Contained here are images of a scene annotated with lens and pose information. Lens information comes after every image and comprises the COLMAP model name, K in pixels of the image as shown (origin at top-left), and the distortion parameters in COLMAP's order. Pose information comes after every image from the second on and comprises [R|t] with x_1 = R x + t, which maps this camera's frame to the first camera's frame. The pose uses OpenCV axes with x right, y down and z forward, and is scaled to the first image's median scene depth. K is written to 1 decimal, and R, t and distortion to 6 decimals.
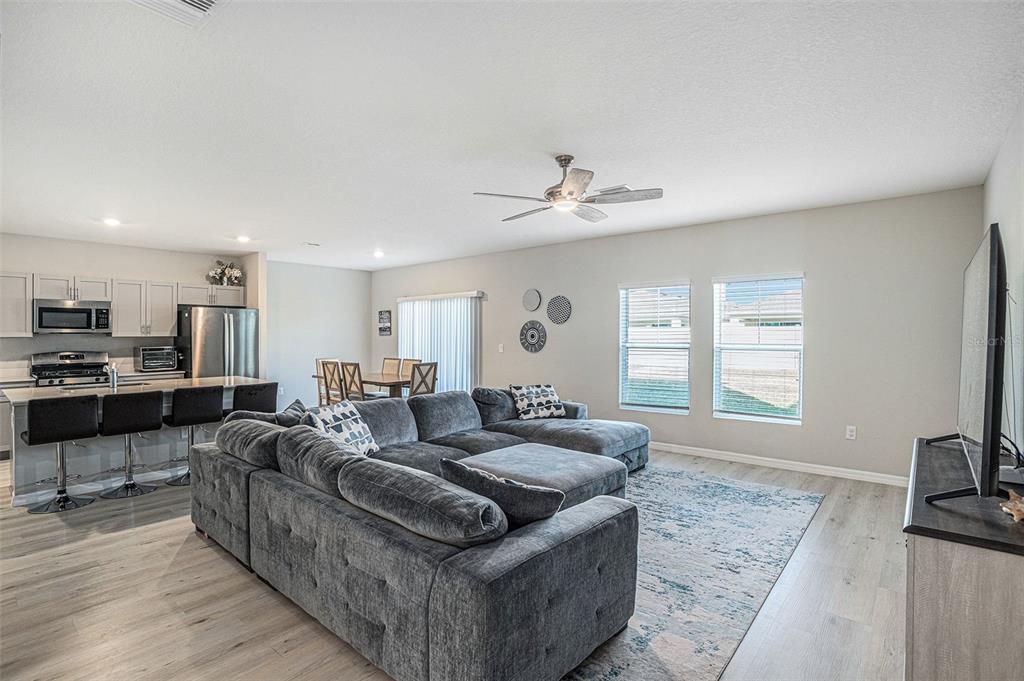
lens RADIAL K [[501.1, 0, 509.4], [0, 501.1, 340.5], [0, 0, 1]] dist [-0.033085, -0.000854]
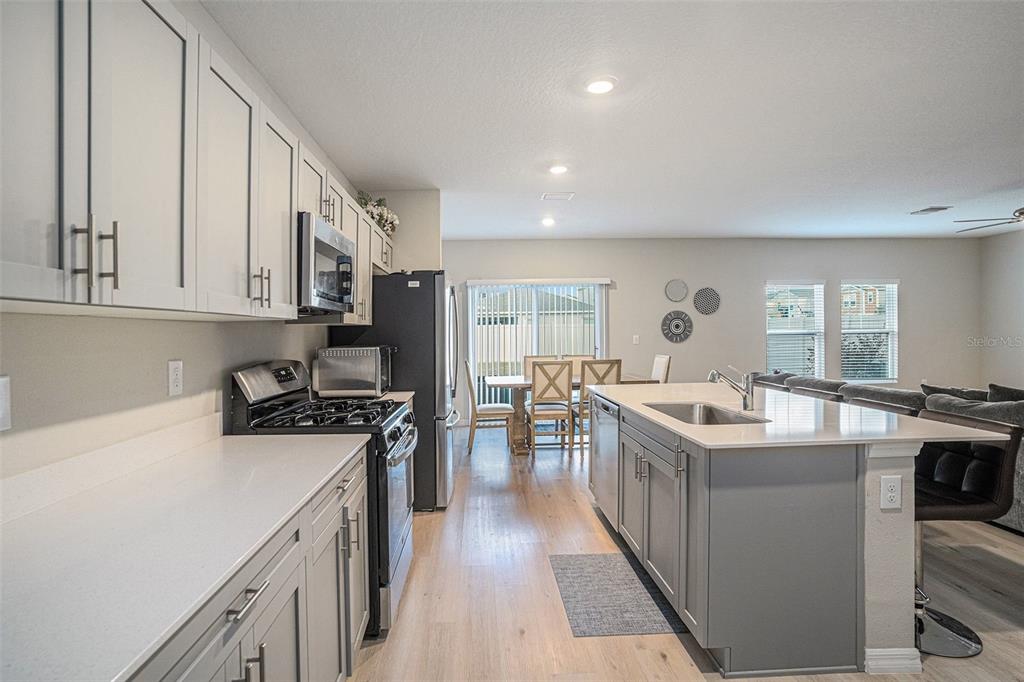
lens RADIAL K [[501.1, 0, 507.8], [0, 501.1, 334.6], [0, 0, 1]] dist [-0.033085, -0.000854]
pose [[0.735068, -0.018528, 0.677740, -0.872593], [0.032427, 0.999443, -0.007847, 0.004765], [-0.677217, 0.027745, 0.735260, 0.491745]]
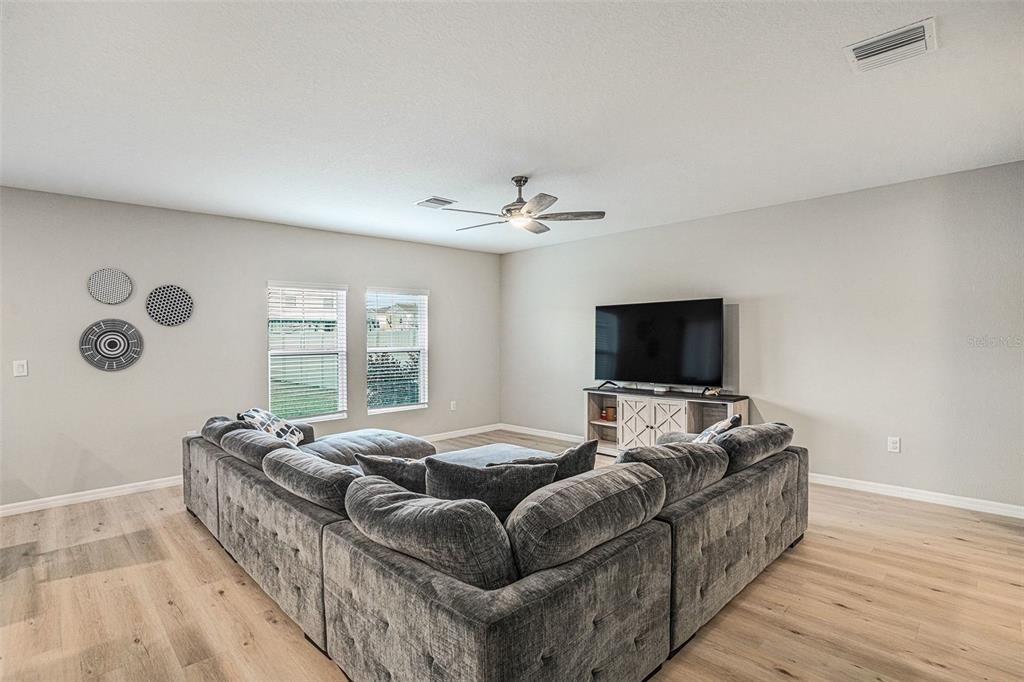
lens RADIAL K [[501.1, 0, 507.9], [0, 501.1, 338.1], [0, 0, 1]] dist [-0.033085, -0.000854]
pose [[0.117450, -0.011875, 0.993008, -0.493280], [0.028424, 0.999559, 0.008591, -0.007804], [-0.992672, 0.027216, 0.117735, 0.439947]]
